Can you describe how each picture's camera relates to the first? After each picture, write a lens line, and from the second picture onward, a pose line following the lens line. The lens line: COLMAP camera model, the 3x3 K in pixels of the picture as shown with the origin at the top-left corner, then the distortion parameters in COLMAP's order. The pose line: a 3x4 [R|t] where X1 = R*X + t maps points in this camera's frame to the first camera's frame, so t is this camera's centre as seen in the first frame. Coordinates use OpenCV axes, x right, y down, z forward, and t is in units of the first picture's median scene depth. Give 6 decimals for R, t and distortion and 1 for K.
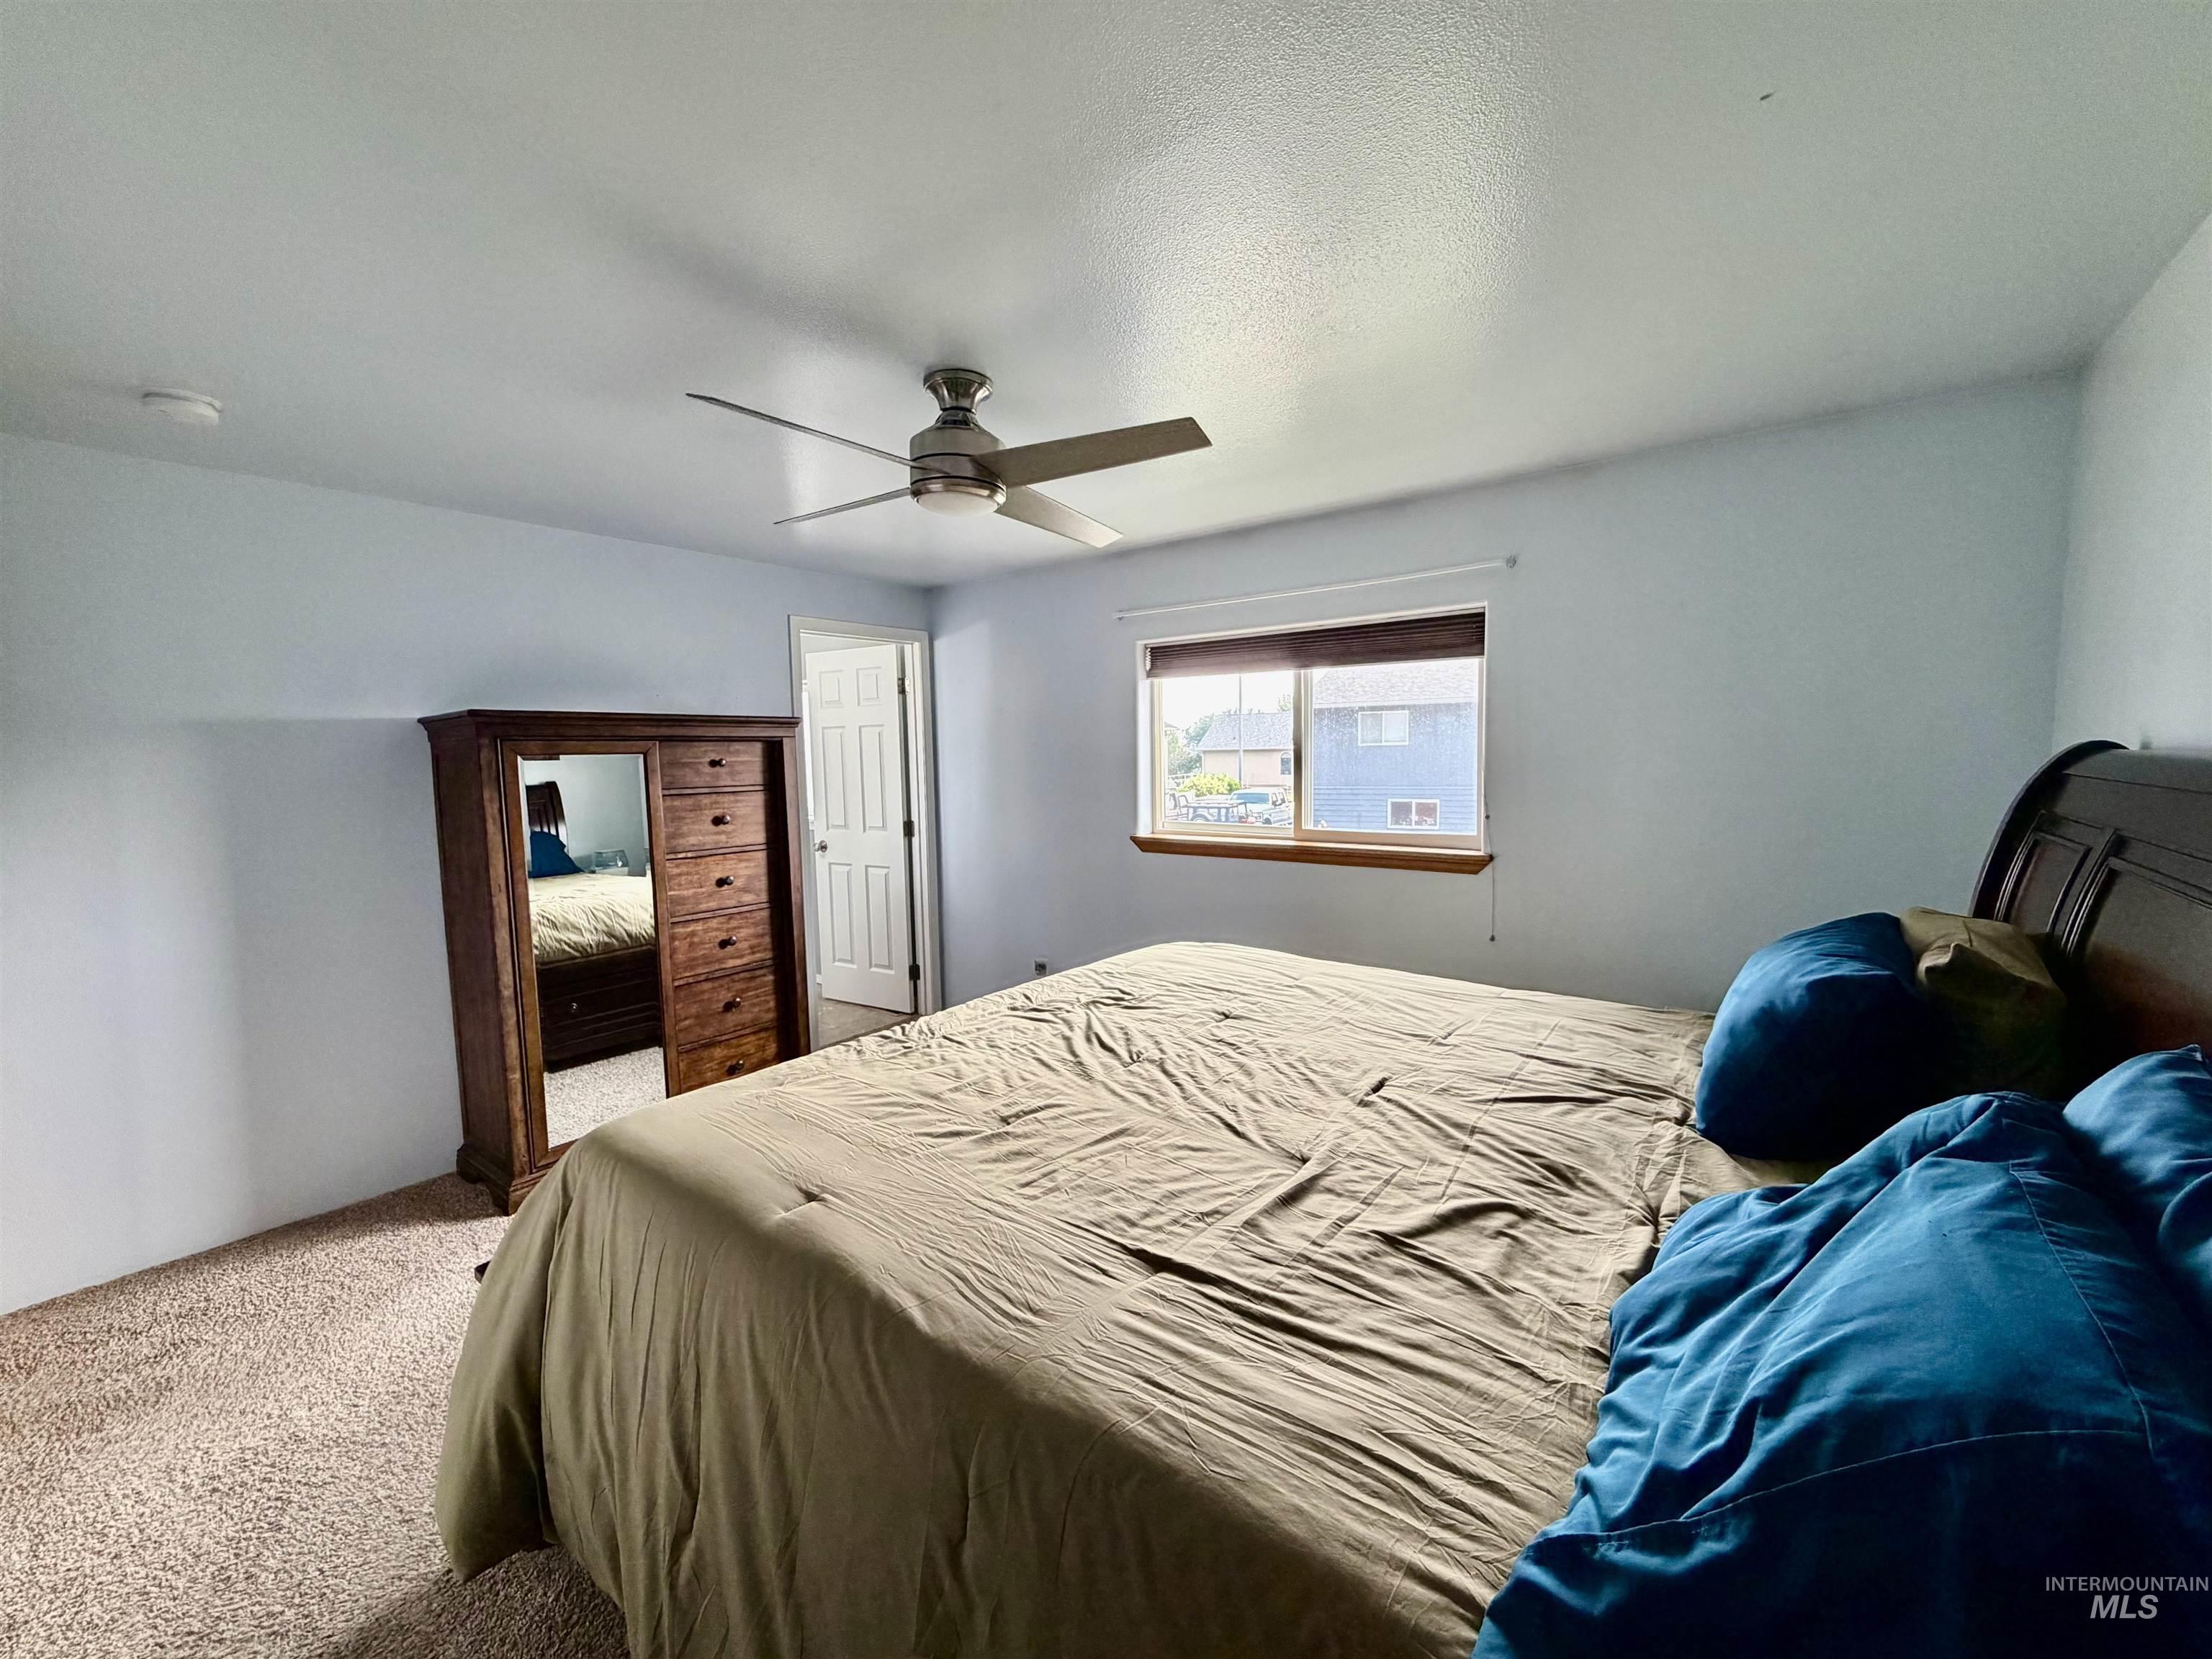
lens RADIAL K [[884.4, 0, 1097.6], [0, 884.4, 827.5], [0, 0, 1]] dist [0.000220, 0.000576]
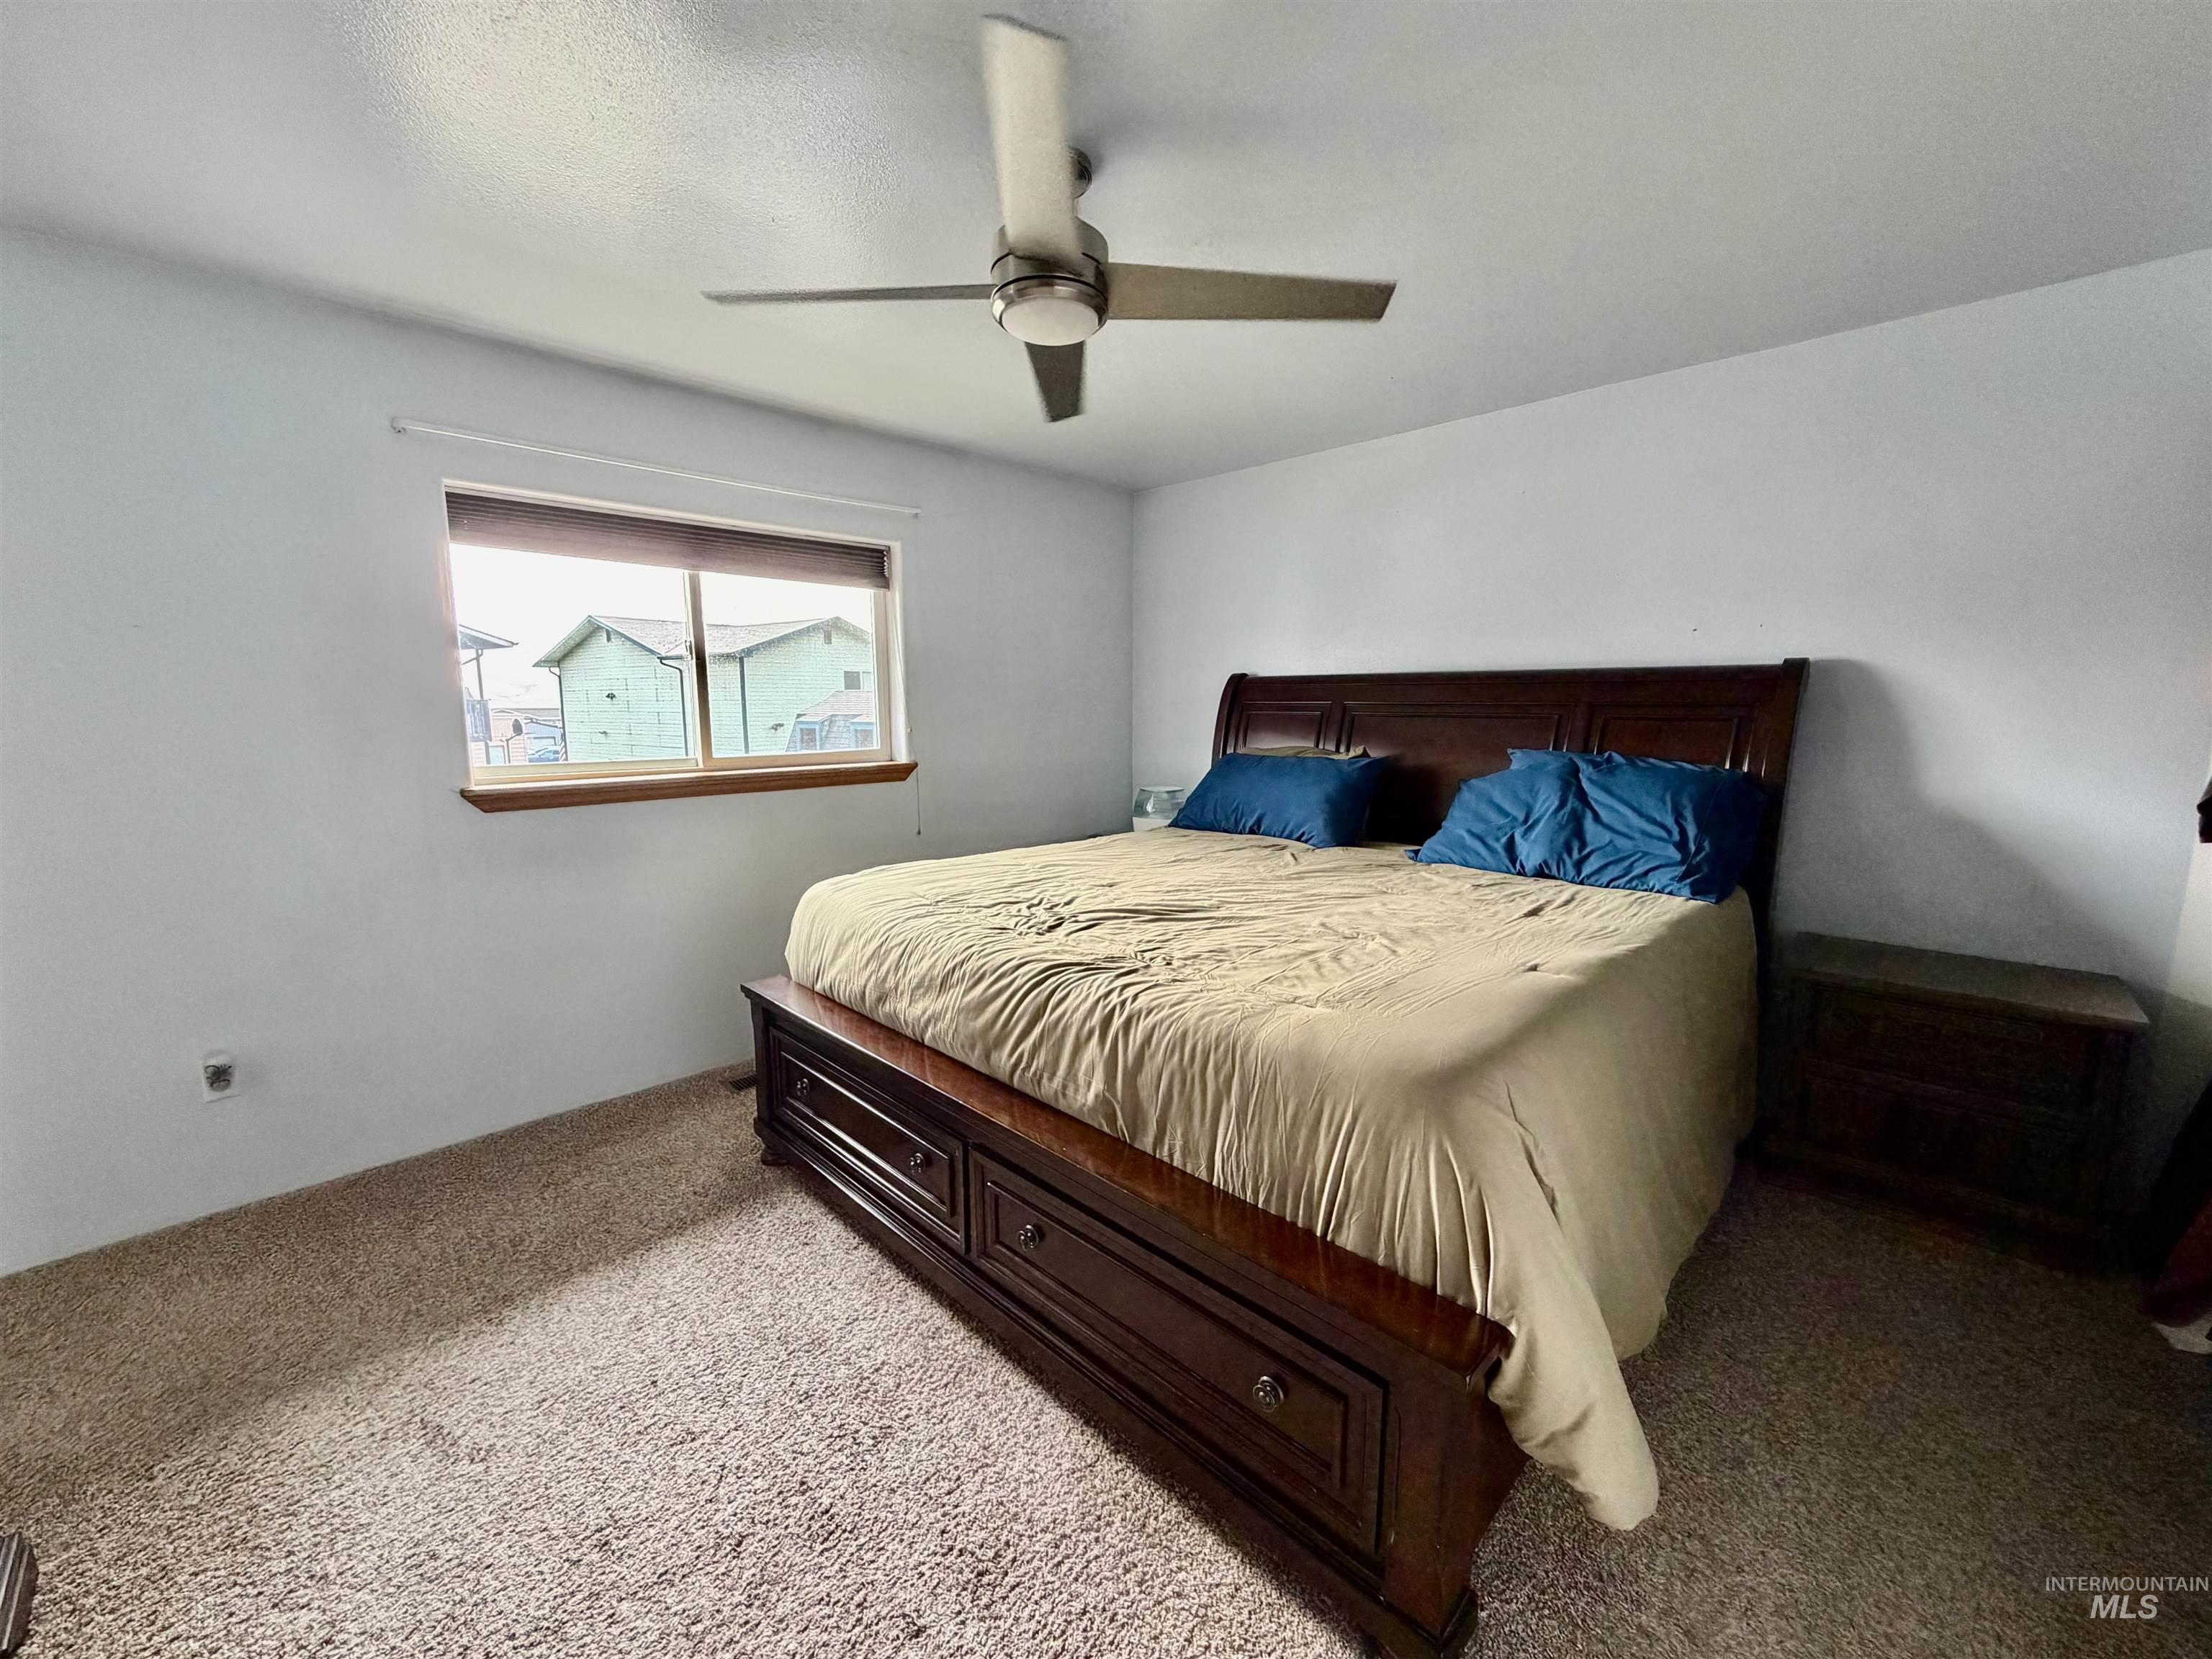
lens RADIAL K [[884.4, 0, 1097.6], [0, 884.4, 827.5], [0, 0, 1]] dist [0.000220, 0.000576]
pose [[0.125507, -0.123943, 0.984320, -0.613517], [0.084759, 0.989877, 0.113836, 0.003508], [-0.988465, 0.069142, 0.134742, 0.534134]]
